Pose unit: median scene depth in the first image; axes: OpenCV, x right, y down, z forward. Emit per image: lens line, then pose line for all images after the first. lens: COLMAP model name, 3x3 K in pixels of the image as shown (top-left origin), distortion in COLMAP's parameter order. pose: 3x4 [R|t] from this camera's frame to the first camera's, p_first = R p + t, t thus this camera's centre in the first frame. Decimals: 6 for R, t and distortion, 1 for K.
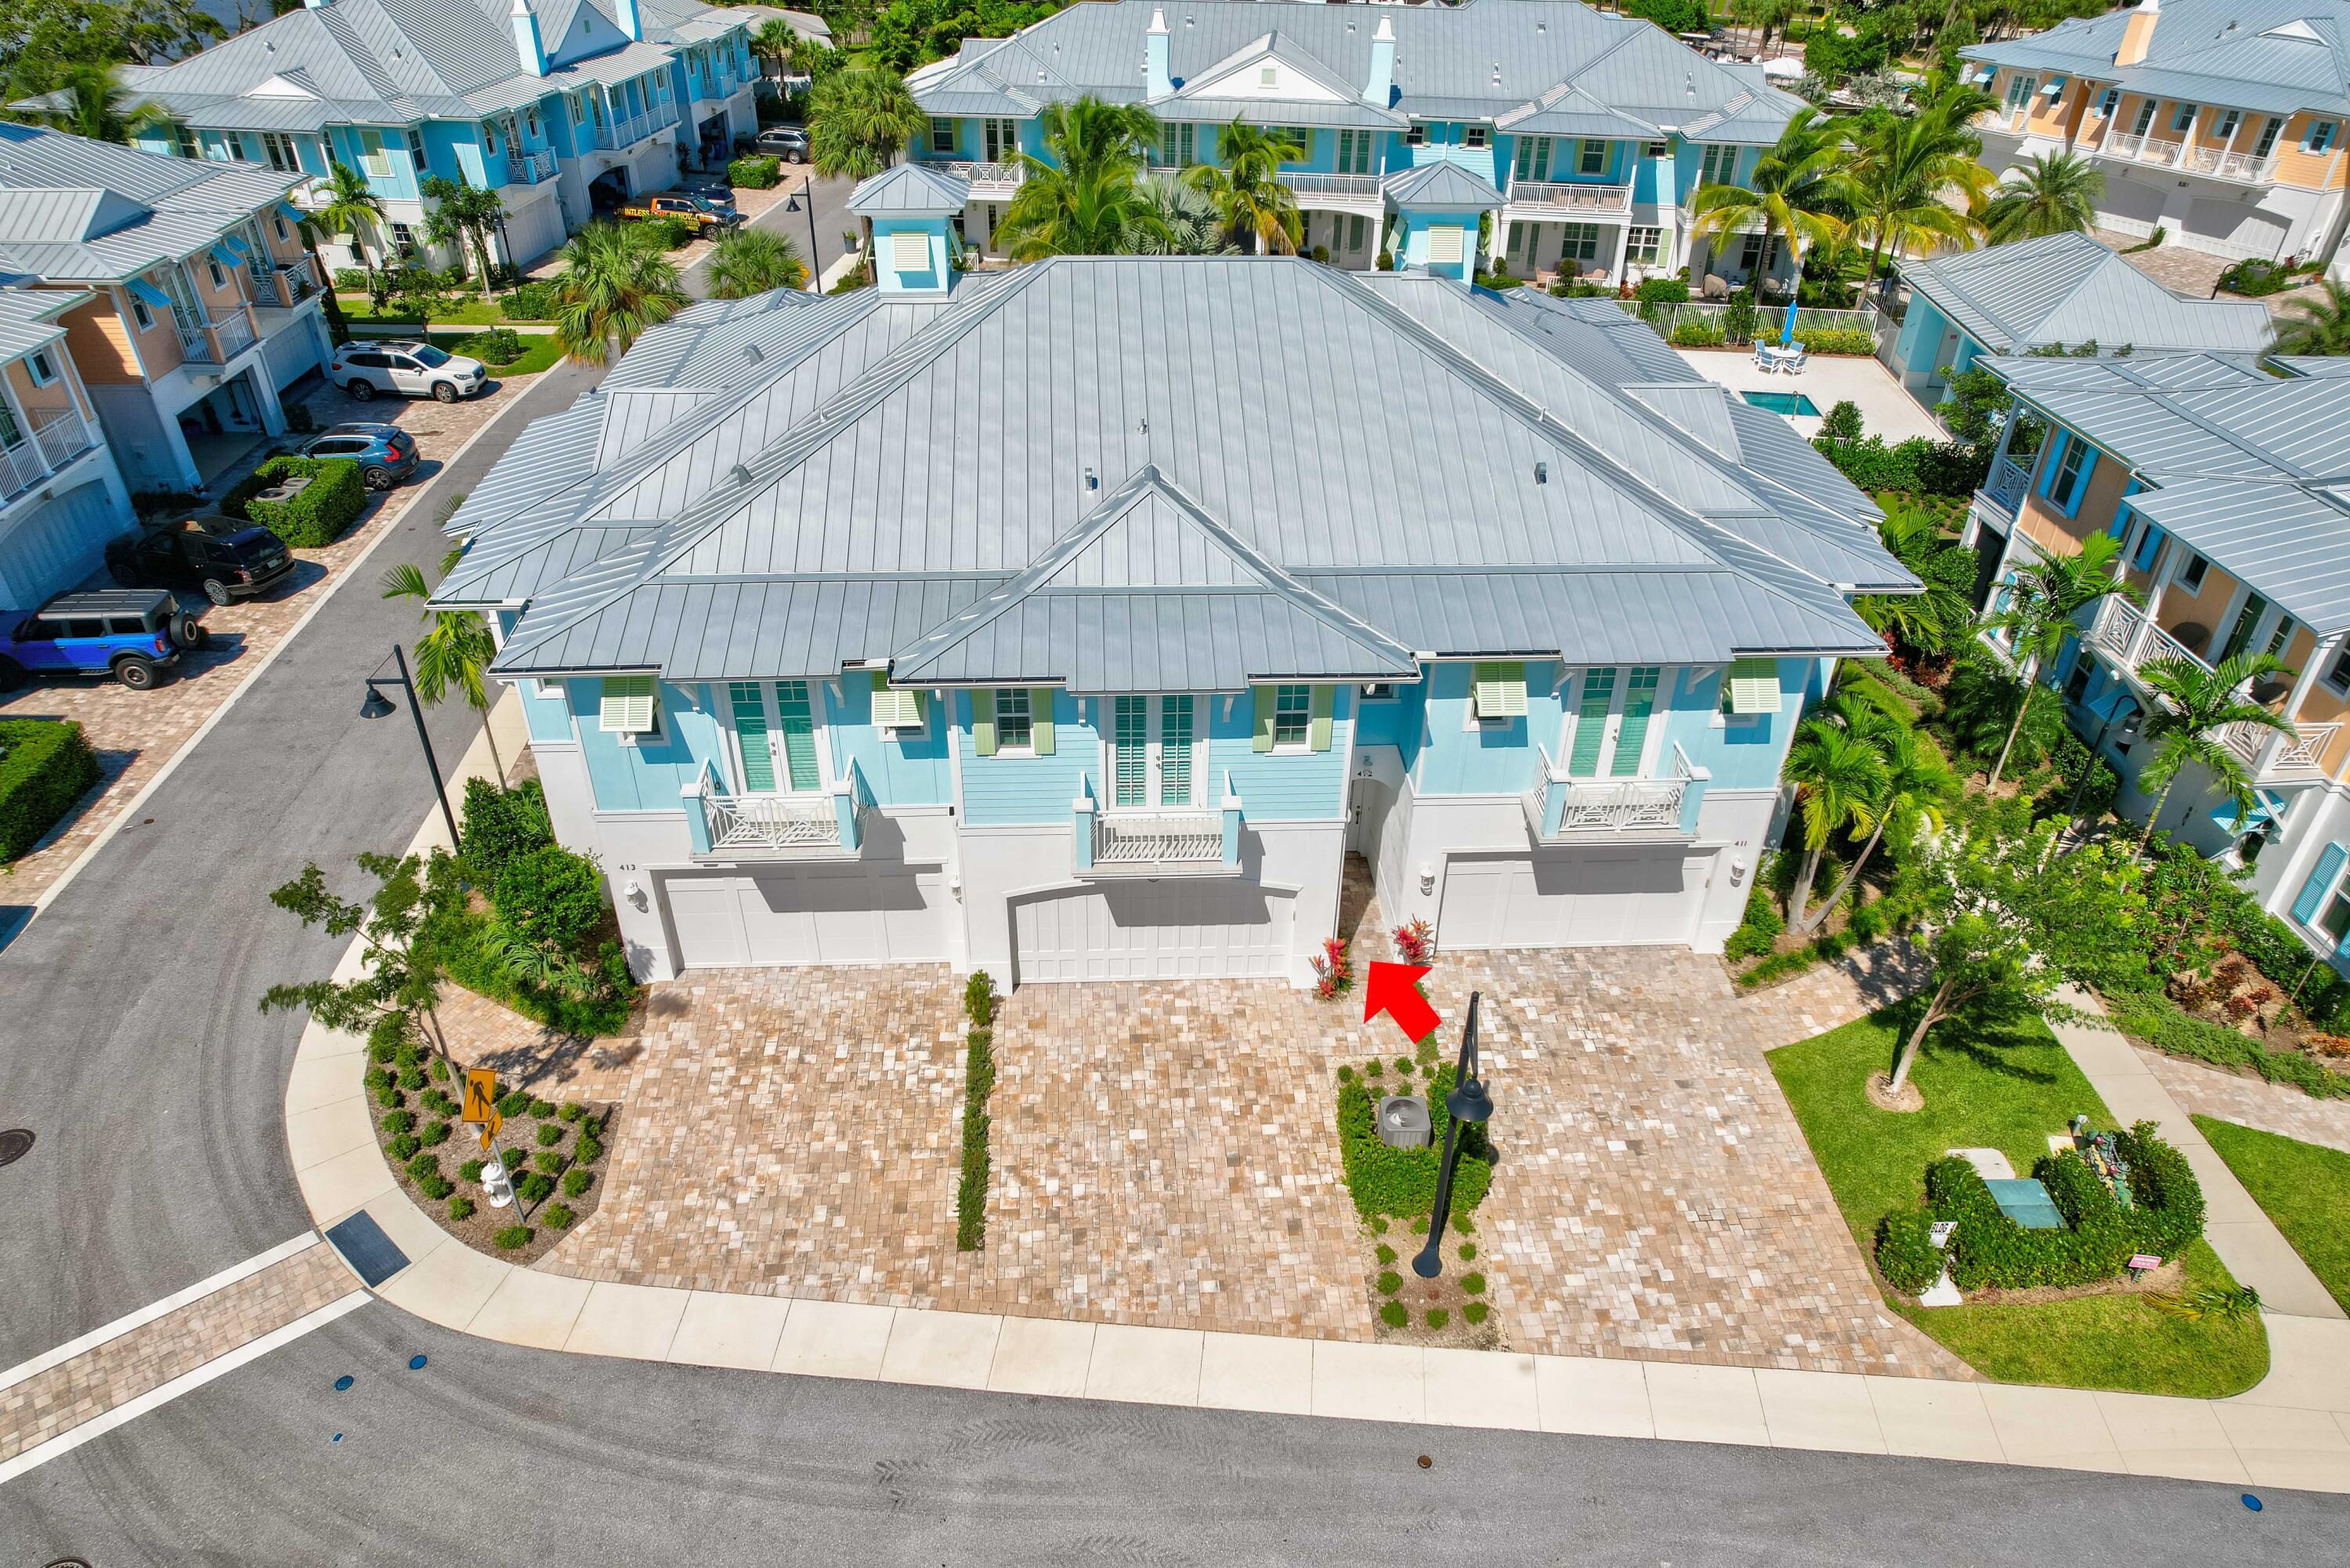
lens RADIAL K [[1513.7, 0, 1174.3], [0, 1513.7, 796.3], [0, 0, 1]] dist [-0.075447, 0.069450]
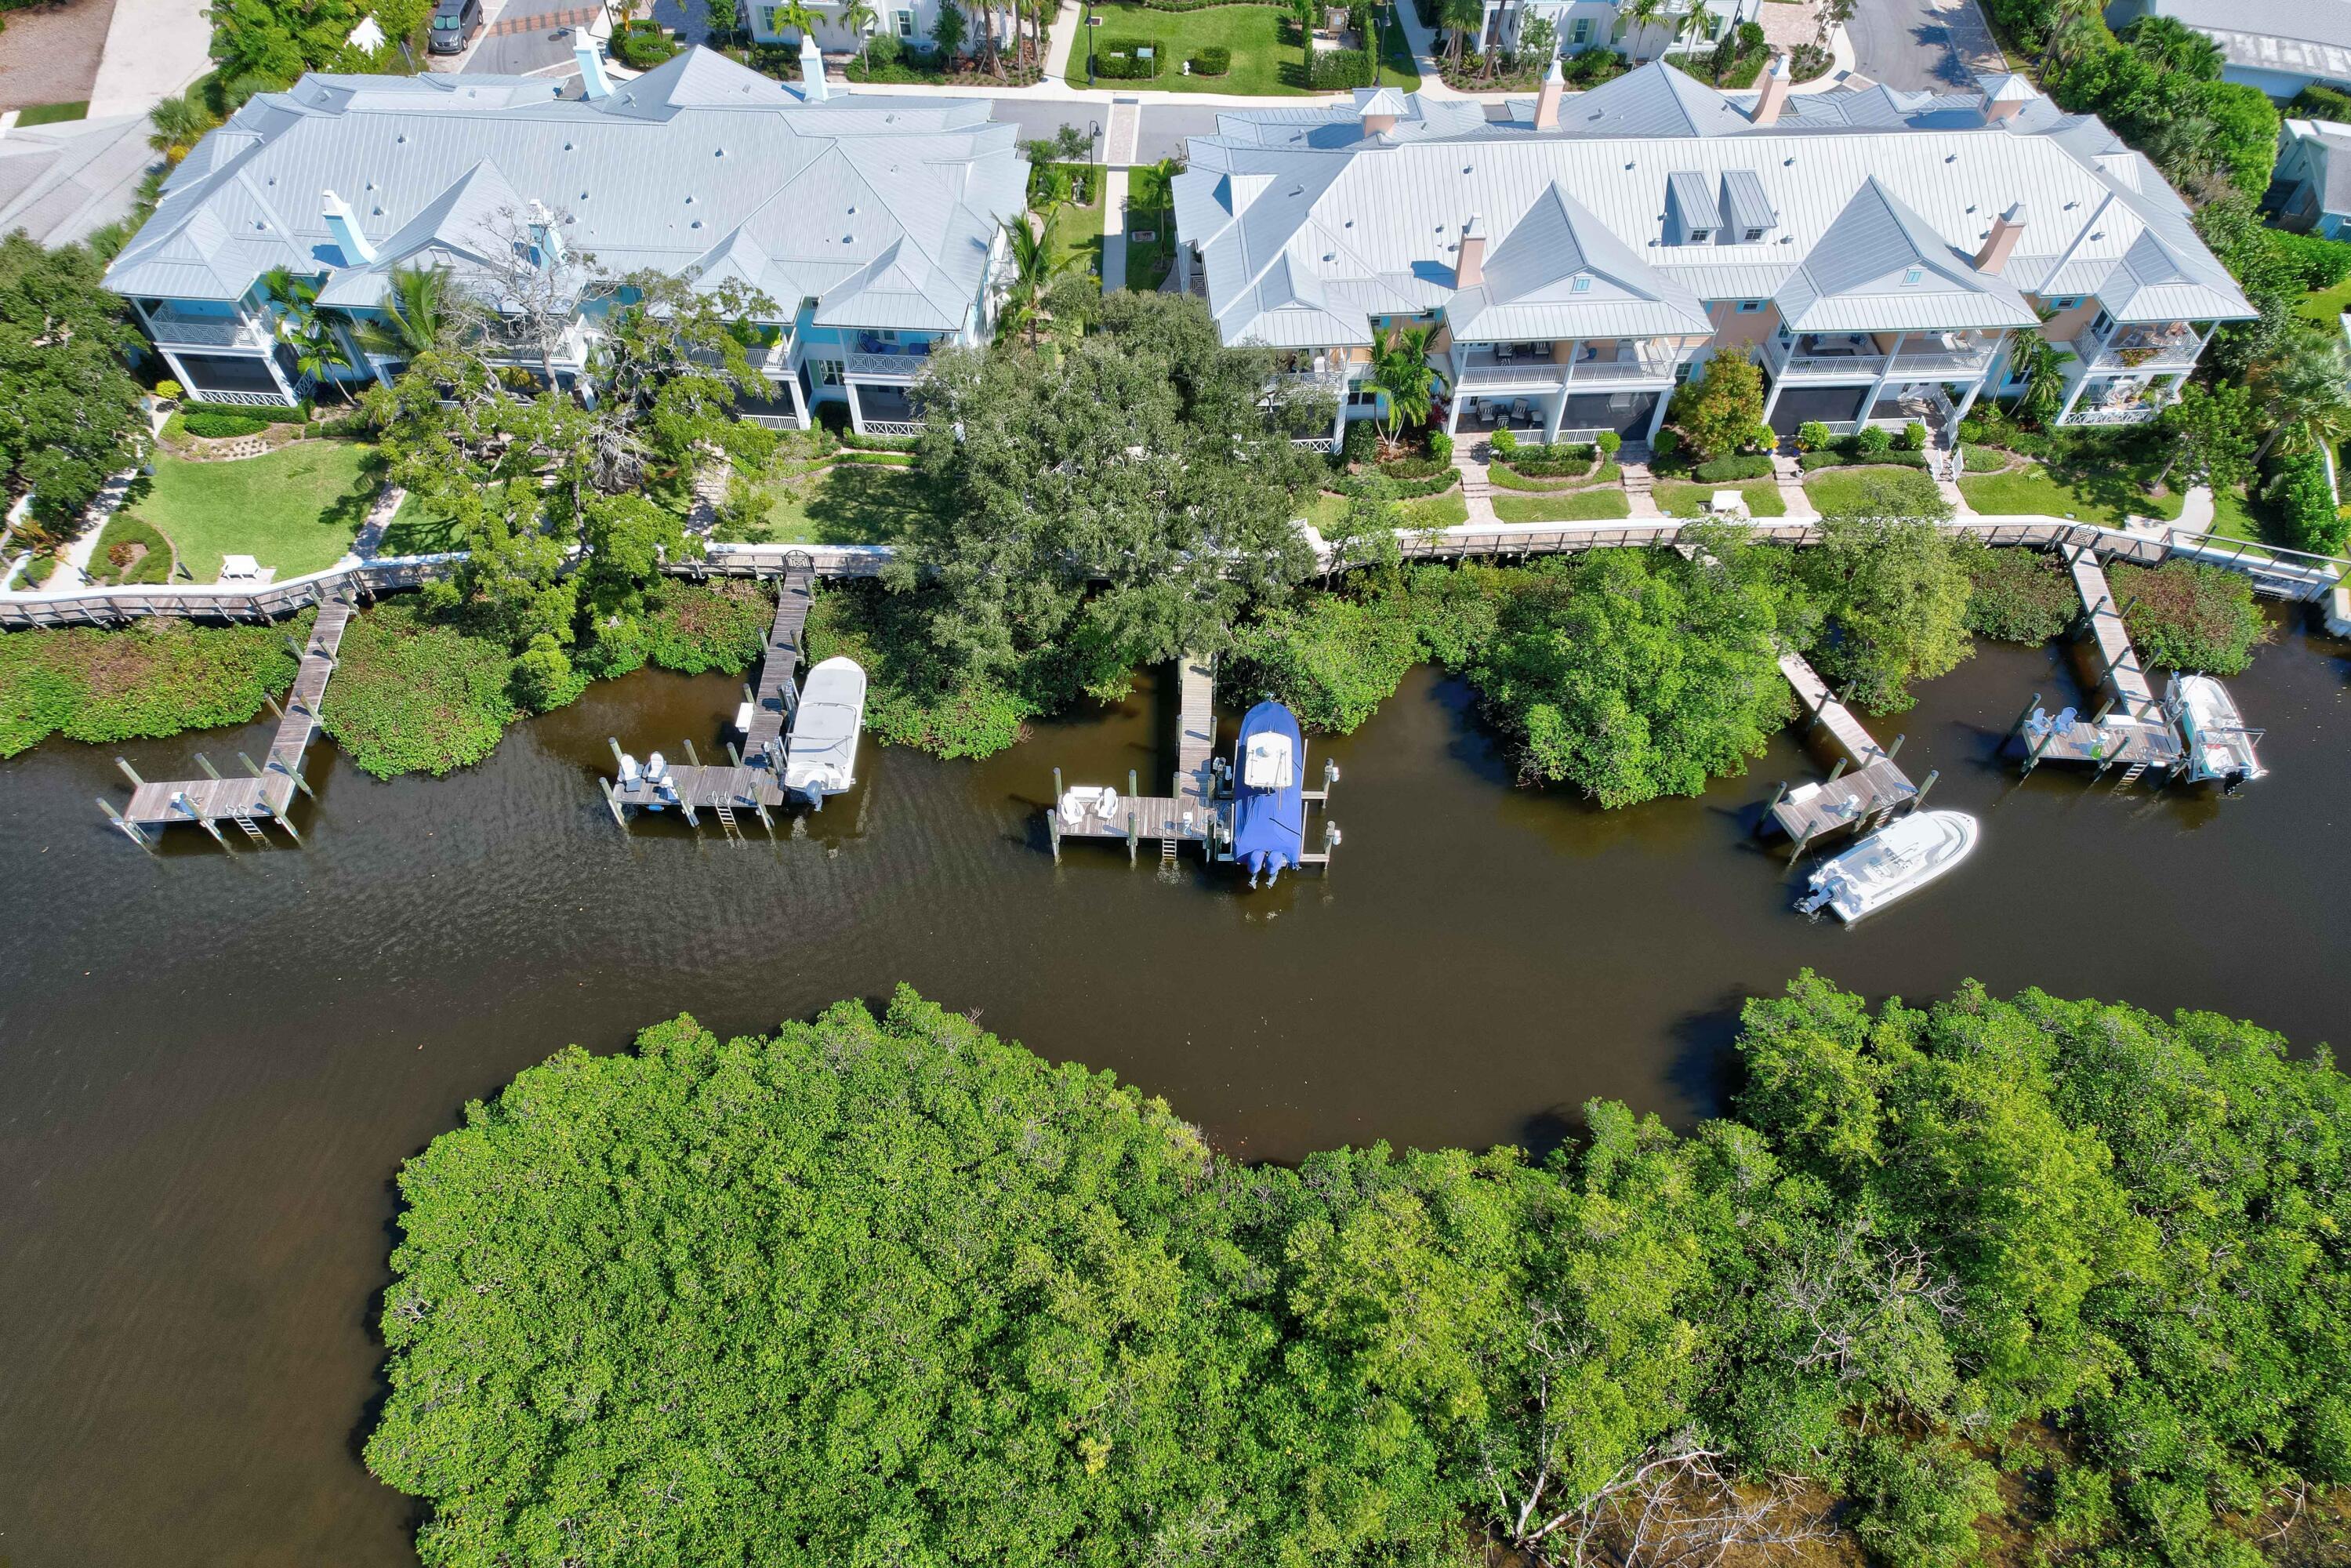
lens RADIAL K [[1506.3, 0, 1182.2], [0, 1506.3, 797.7], [0, 0, 1]] dist [-0.066784, 0.057754]
pose [[-0.018465, -0.813206, 0.581683, -4.274982], [0.547650, 0.478520, 0.686366, -2.420716], [-0.836504, 0.331233, 0.436516, 1.319461]]
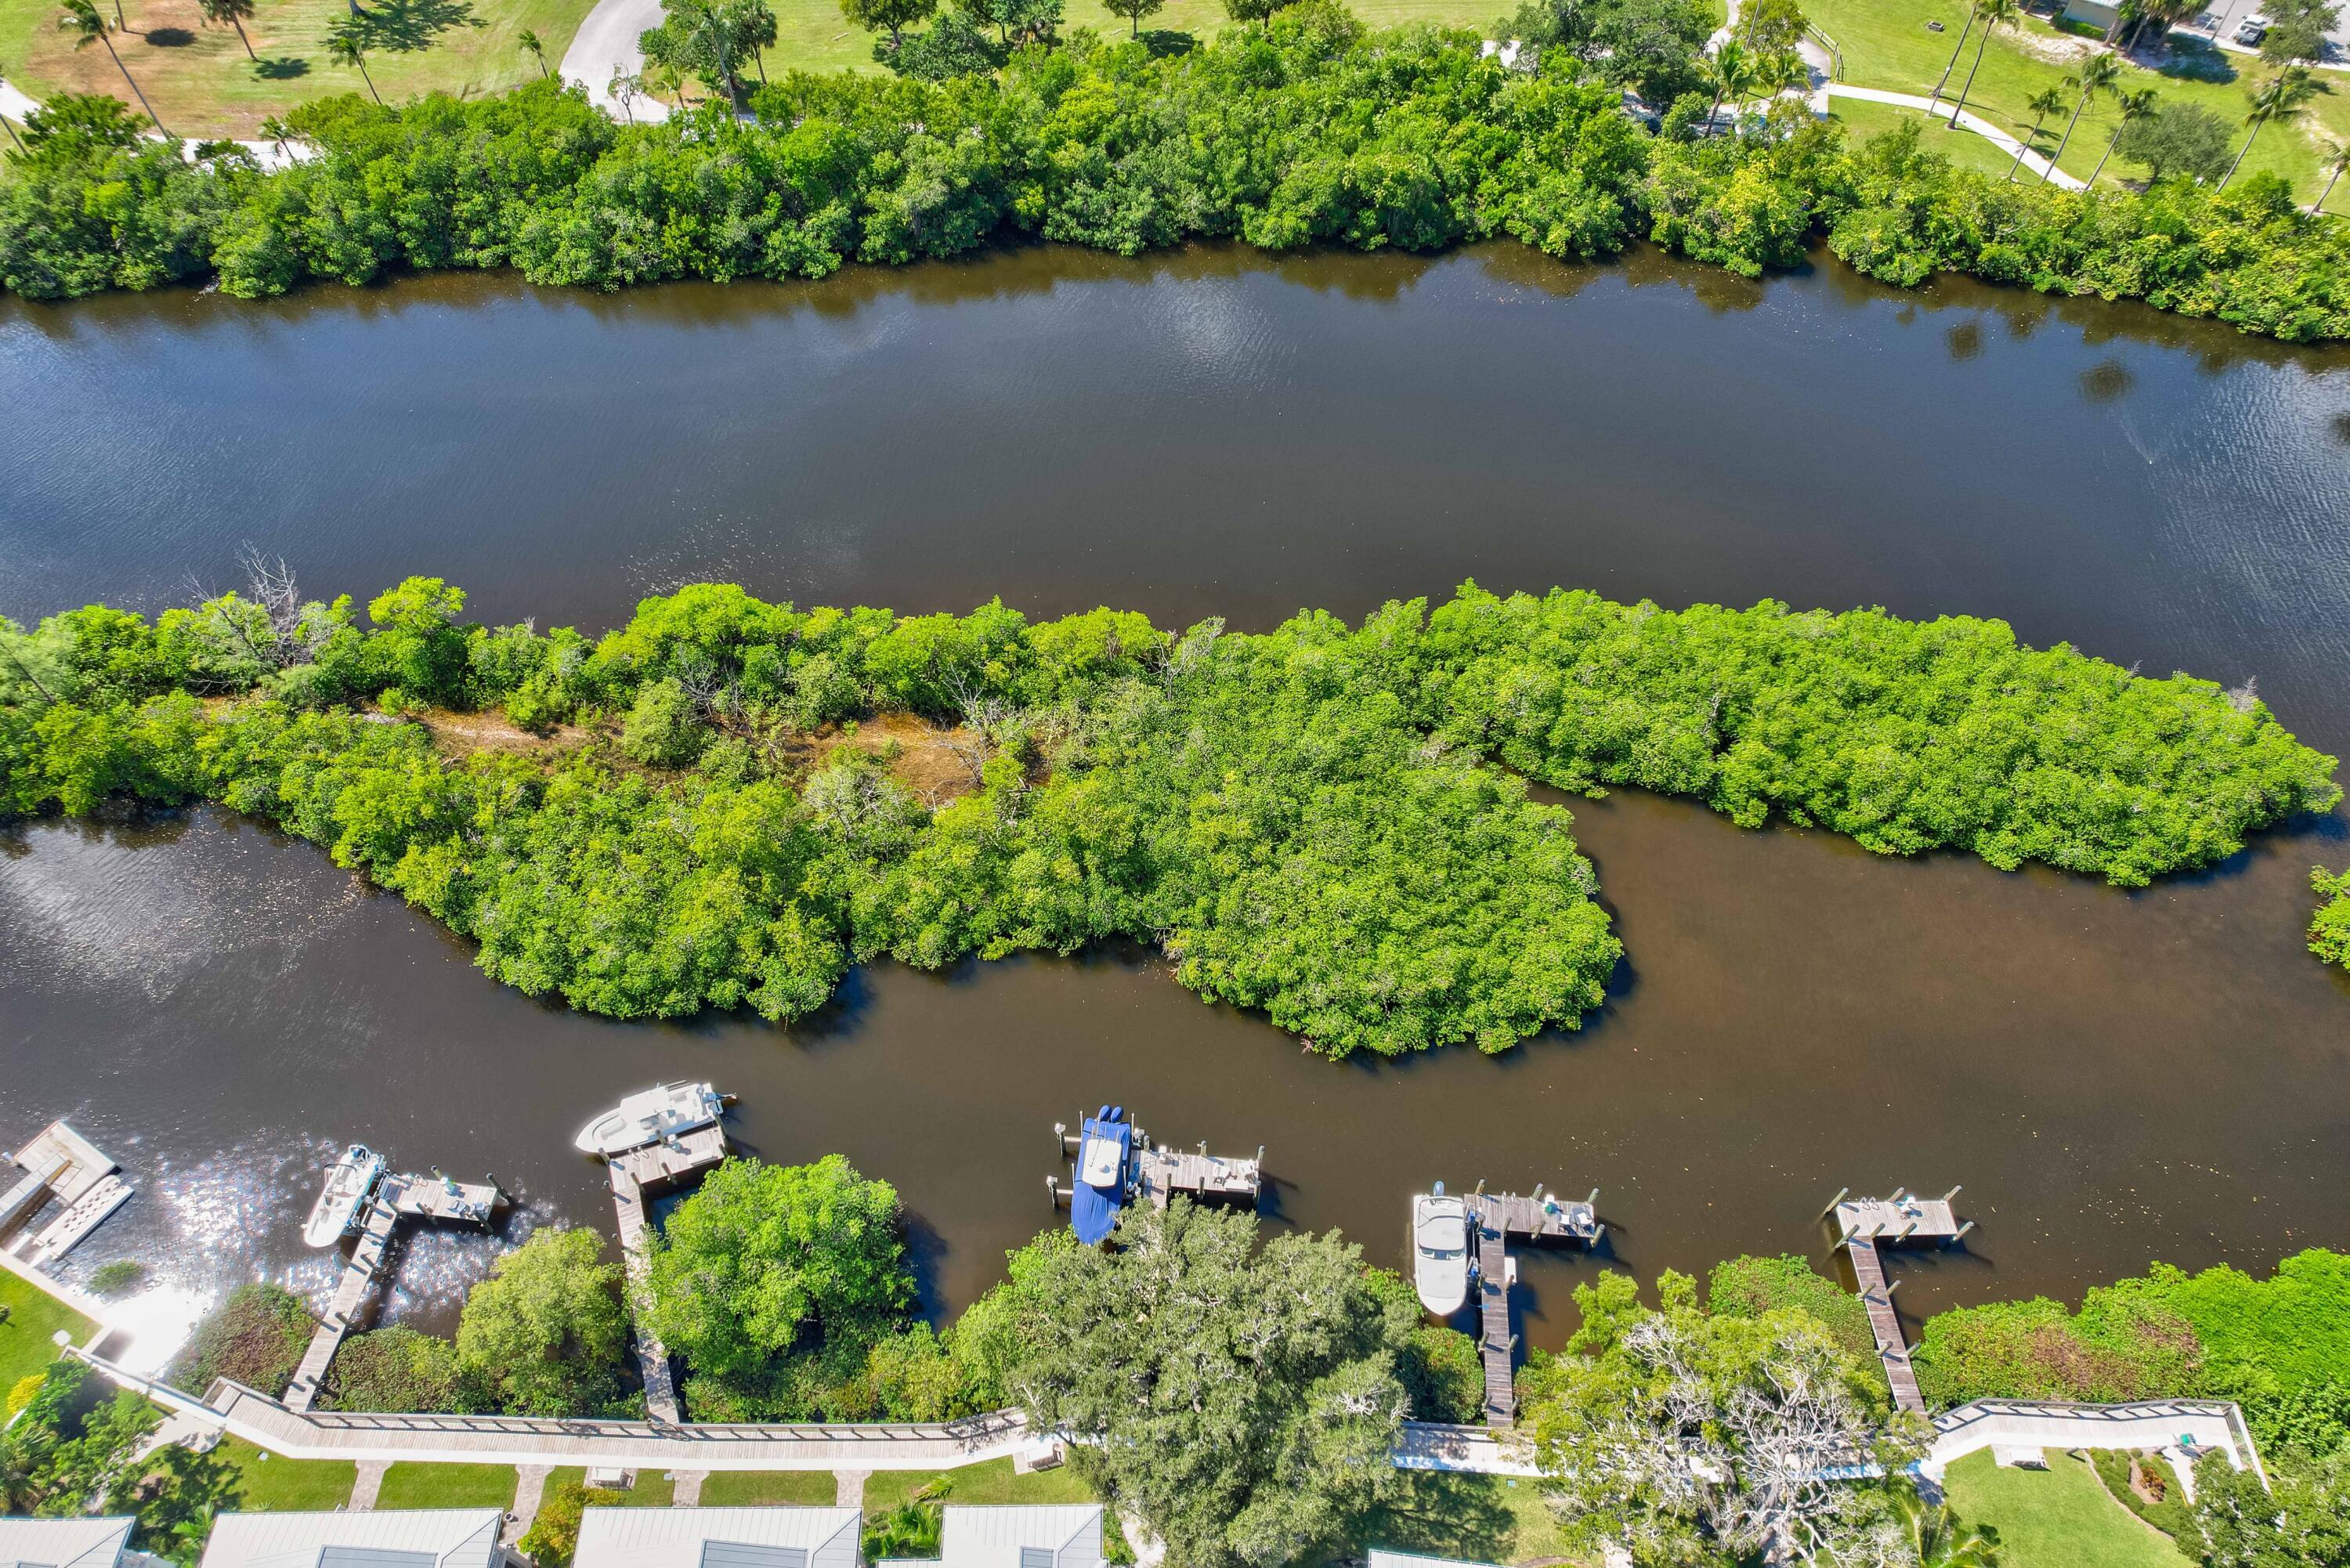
lens RADIAL K [[1529.8, 0, 1175.0], [0, 1529.8, 784.0], [0, 0, 1]] dist [-0.090678, 0.094395]
pose [[-0.036583, 0.764313, -0.643807, -1.332092], [-0.569405, 0.513488, 0.641956, -3.345205], [0.821243, 0.390072, 0.416419, 0.670752]]
